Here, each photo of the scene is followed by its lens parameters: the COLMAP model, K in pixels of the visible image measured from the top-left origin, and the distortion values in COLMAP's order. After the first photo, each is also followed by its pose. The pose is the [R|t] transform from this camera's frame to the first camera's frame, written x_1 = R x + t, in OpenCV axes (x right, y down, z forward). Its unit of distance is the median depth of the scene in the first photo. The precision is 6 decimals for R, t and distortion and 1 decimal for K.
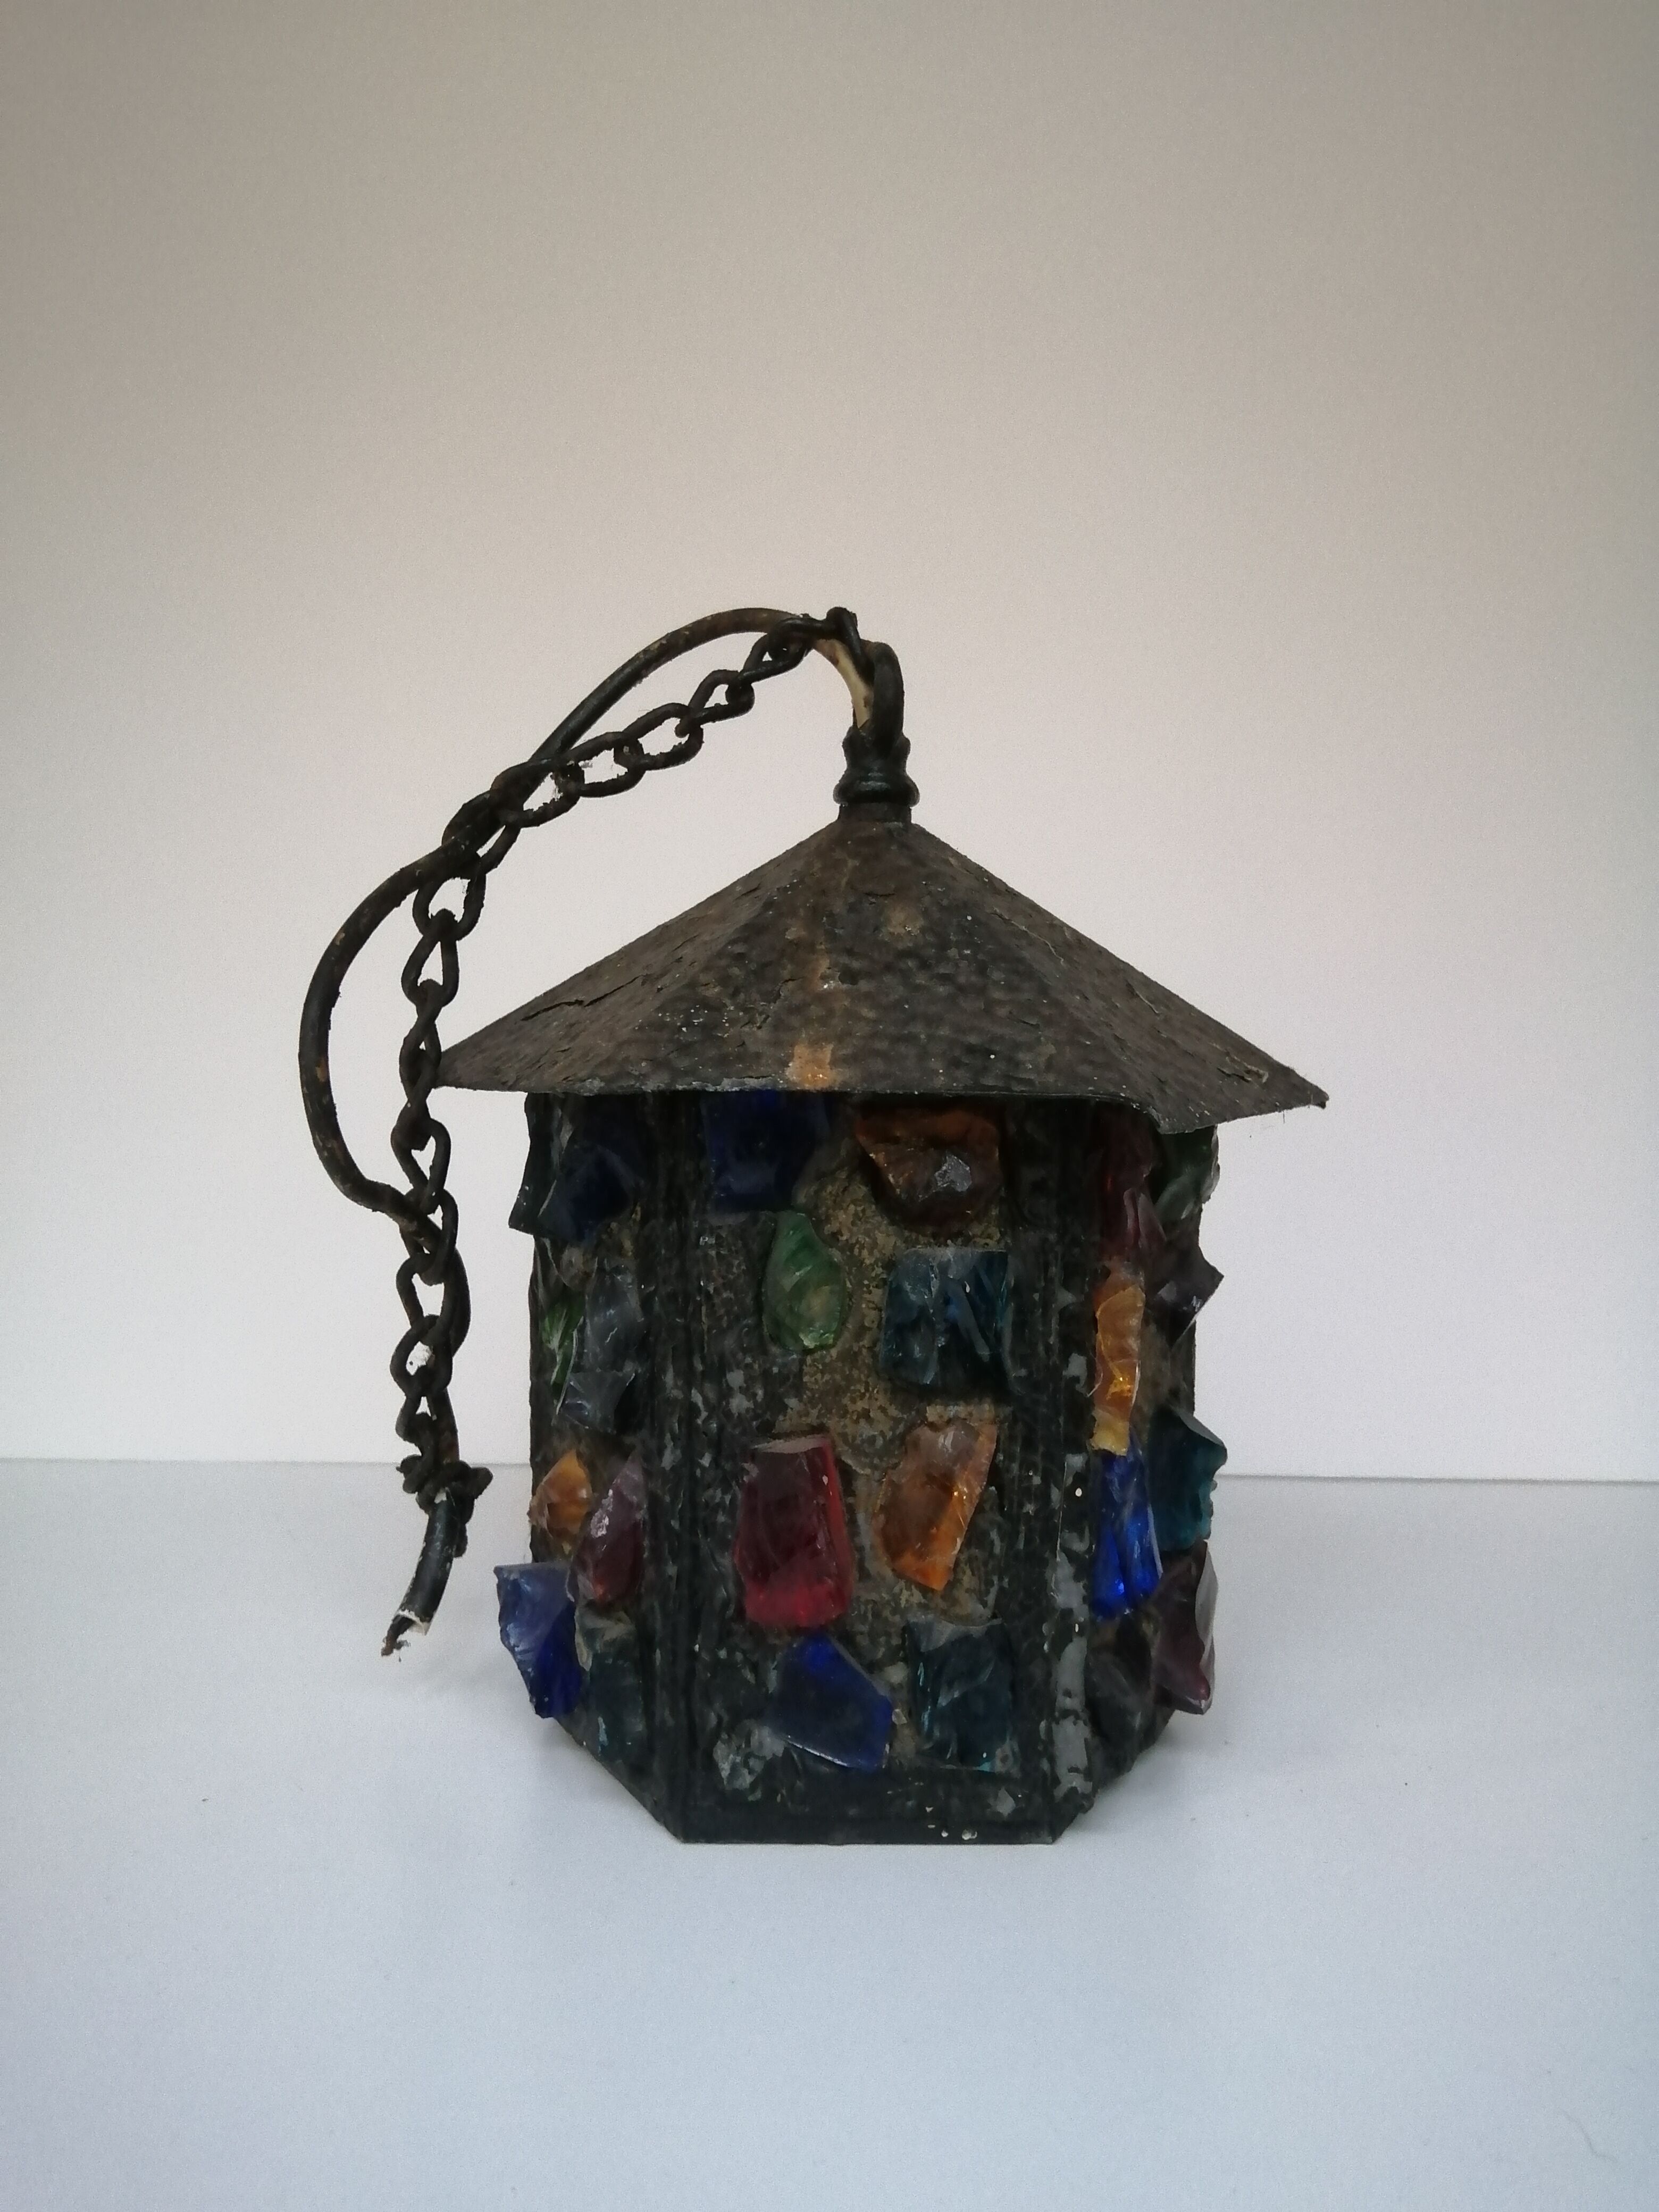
lens RADIAL K [[1782.6, 0, 820.3], [0, 1782.6, 1108.1], [0, 0, 1]] dist [0.159551, -0.388656]
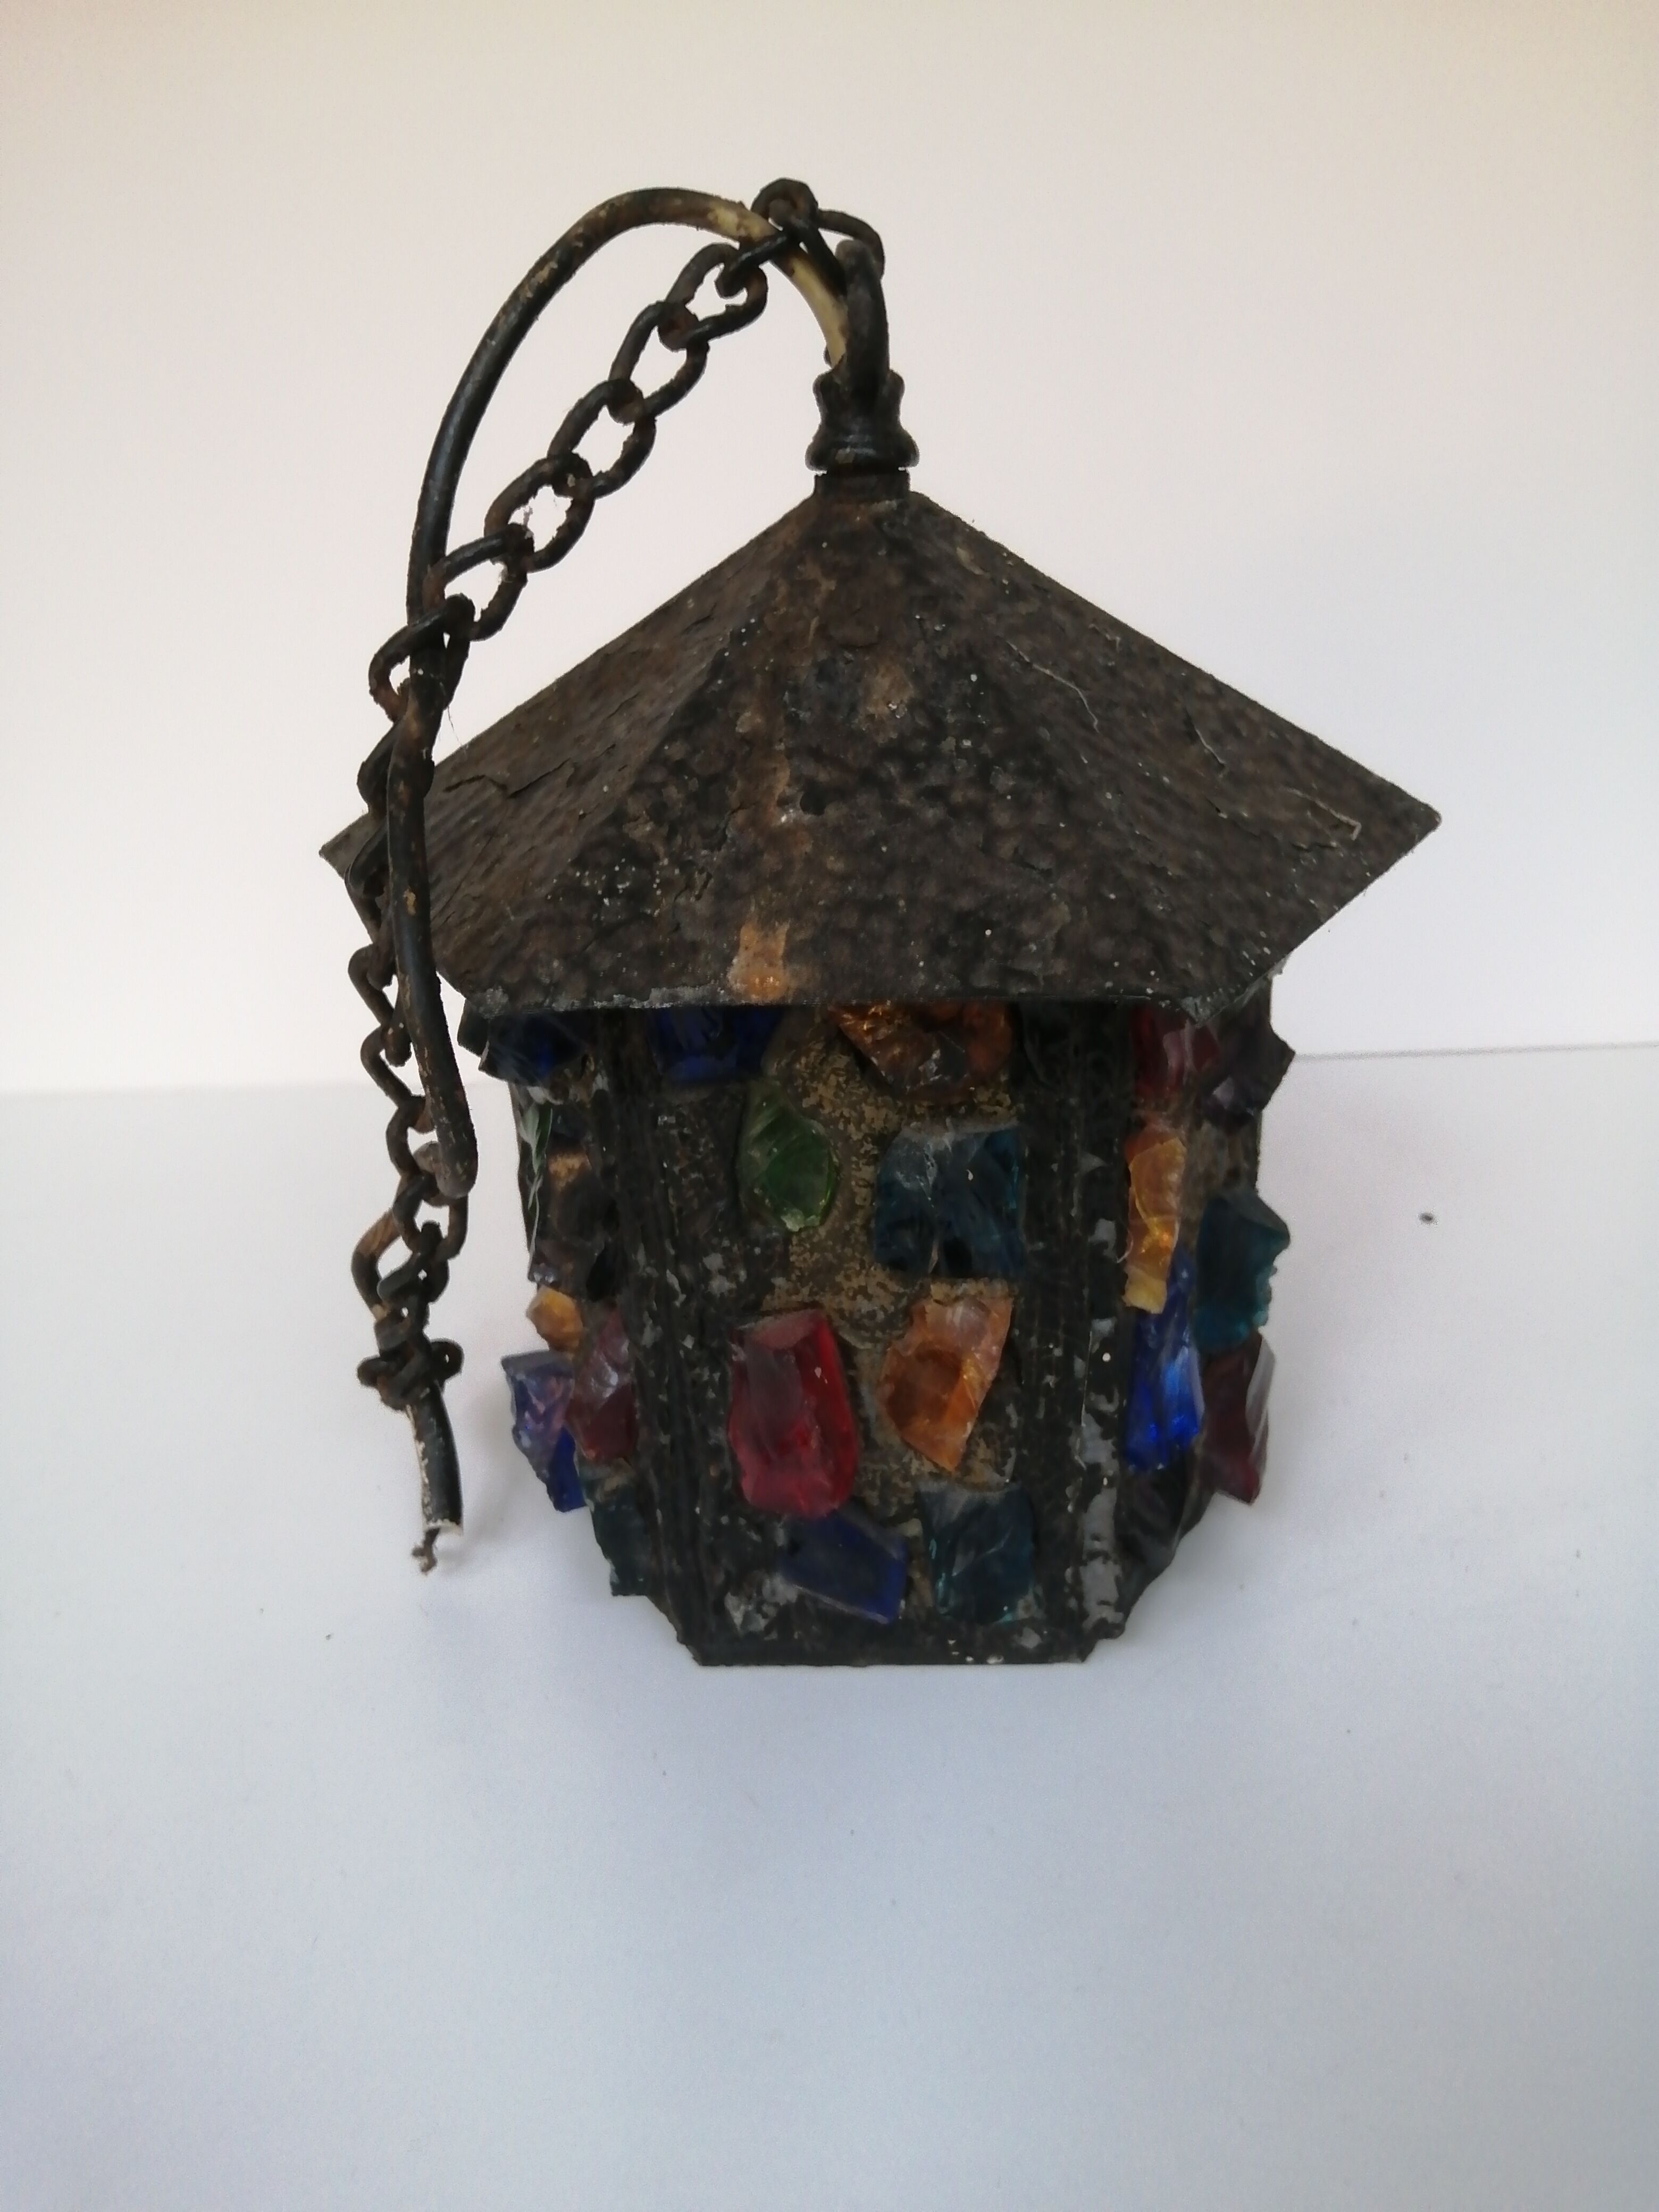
lens RADIAL K [[1782.6, 0, 820.3], [0, 1782.6, 1108.1], [0, 0, 1]] dist [0.159551, -0.388656]
pose [[0.995929, -0.032701, -0.084000, 0.081402], [0.062052, 0.924644, 0.375743, -0.245733], [0.065383, -0.379425, 0.922909, 0.216684]]
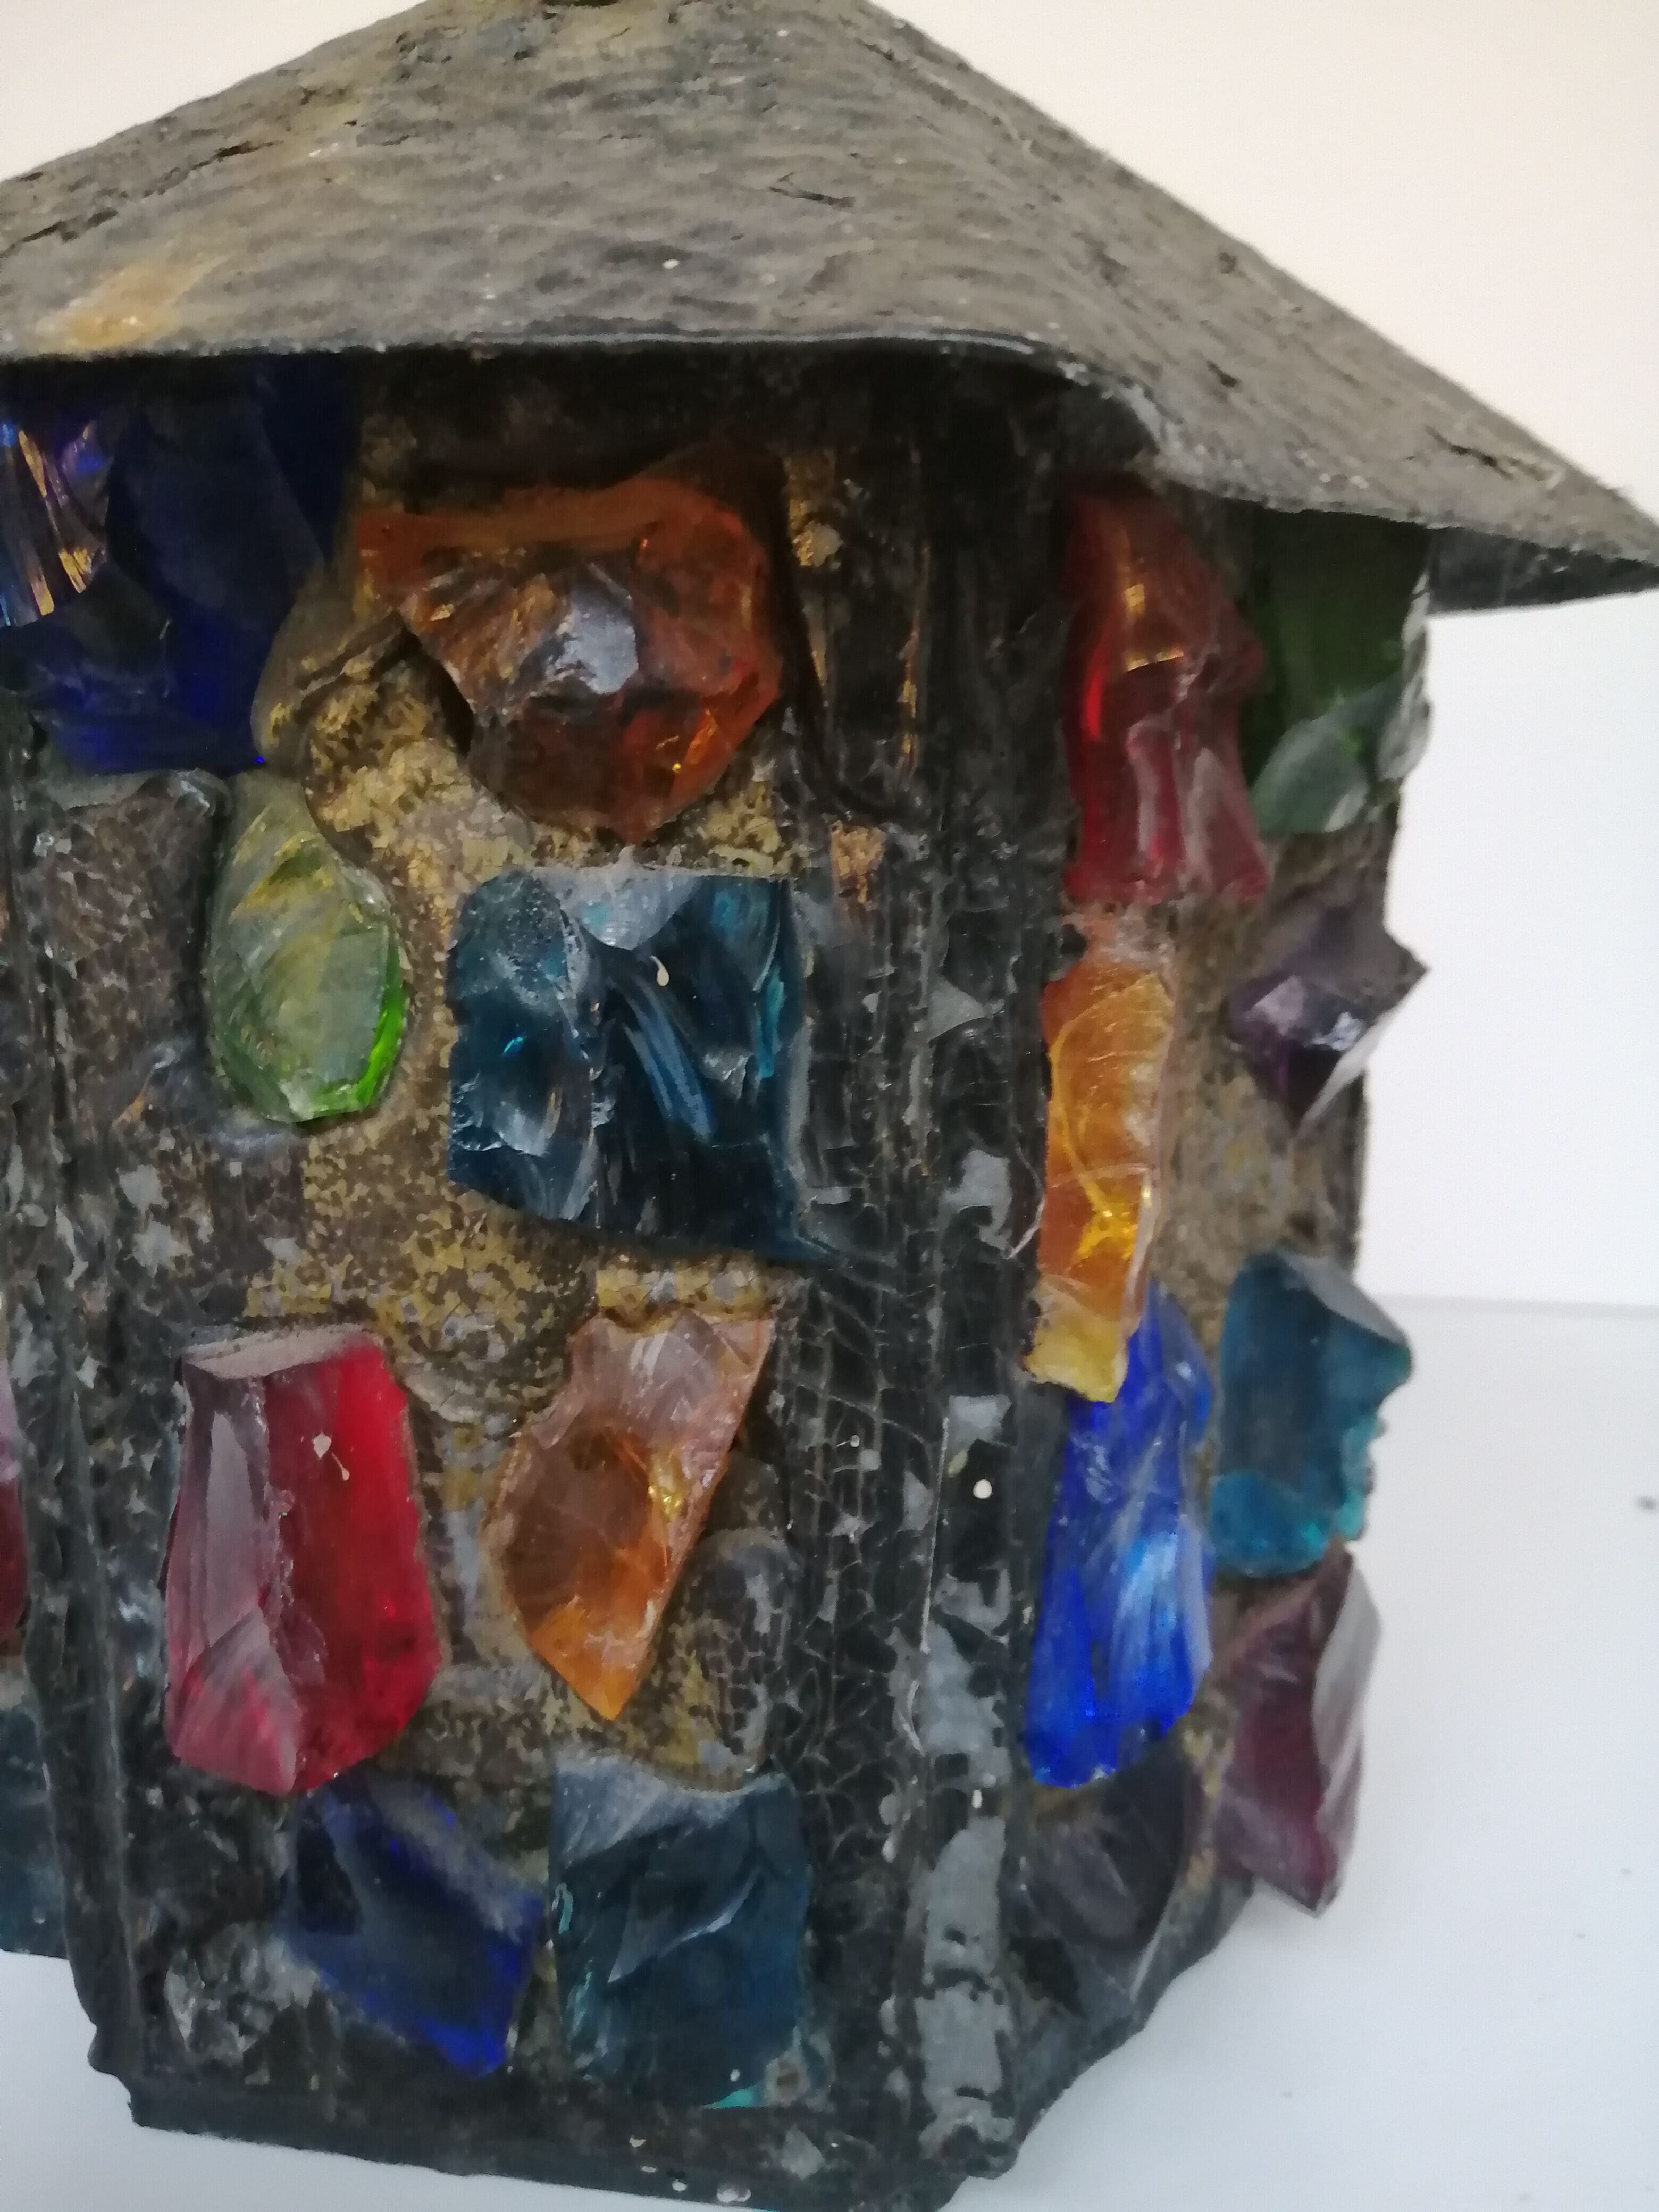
lens RADIAL K [[1782.6, 0, 820.3], [0, 1782.6, 1108.1], [0, 0, 1]] dist [0.159551, -0.388656]
pose [[0.986965, 0.027587, -0.158550, 0.169859], [-0.003331, 0.988489, 0.151255, 0.069918], [0.160898, -0.148755, 0.975697, 0.620337]]
